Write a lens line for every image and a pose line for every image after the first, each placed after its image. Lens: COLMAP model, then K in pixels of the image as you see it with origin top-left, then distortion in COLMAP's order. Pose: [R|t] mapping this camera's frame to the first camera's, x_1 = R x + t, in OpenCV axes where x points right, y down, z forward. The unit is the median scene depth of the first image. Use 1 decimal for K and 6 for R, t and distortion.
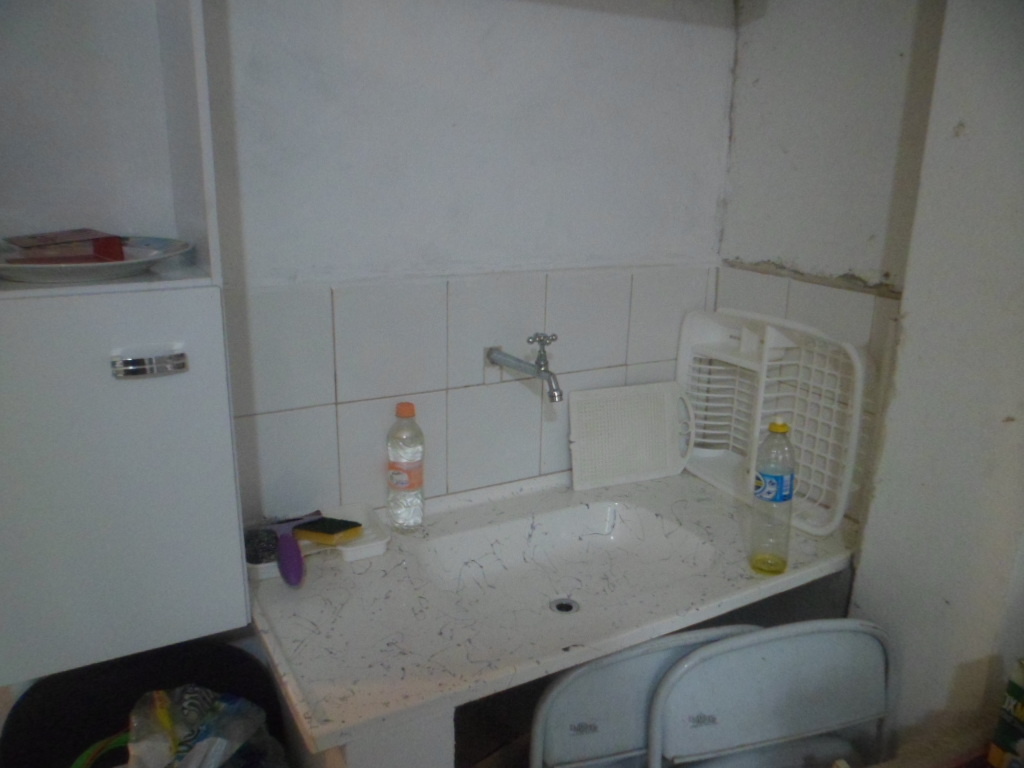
lens RADIAL K [[804.2, 0, 537.4], [0, 804.2, 386.1], [0, 0, 1]] dist [-0.056355, 0.005673]
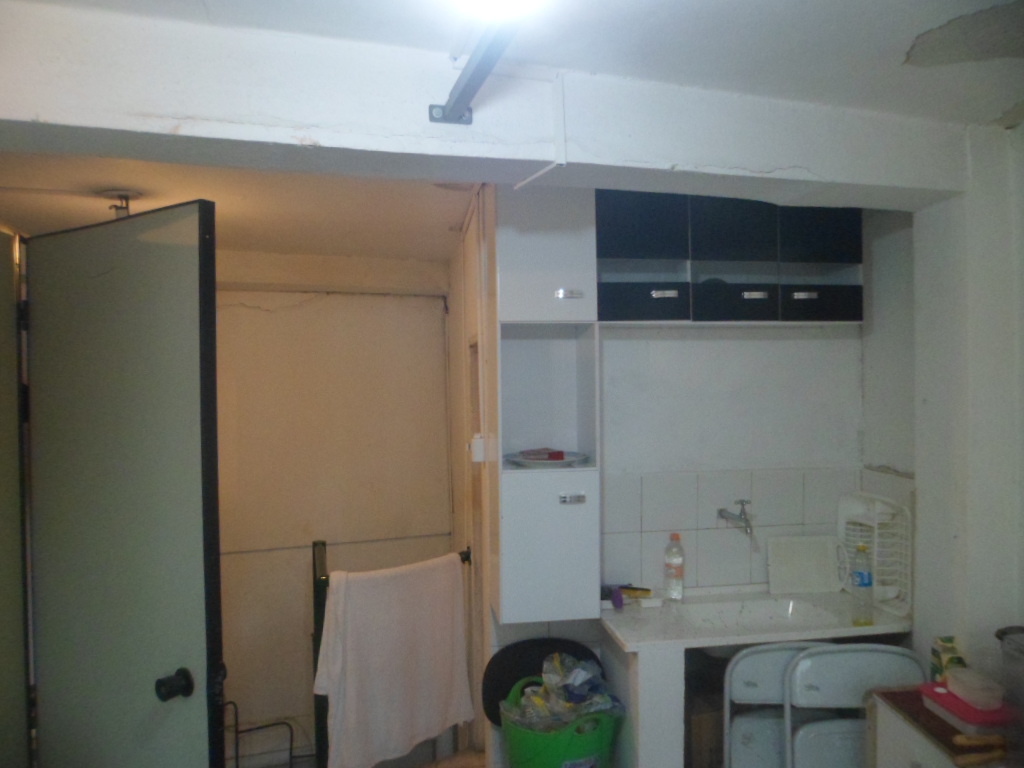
lens RADIAL K [[804.2, 0, 537.4], [0, 804.2, 386.1], [0, 0, 1]] dist [-0.056355, 0.005673]
pose [[0.929509, -0.029798, -0.367595, 0.260555], [-0.069016, 0.965068, -0.252747, 0.192947], [0.362285, 0.260301, 0.894982, -1.005656]]
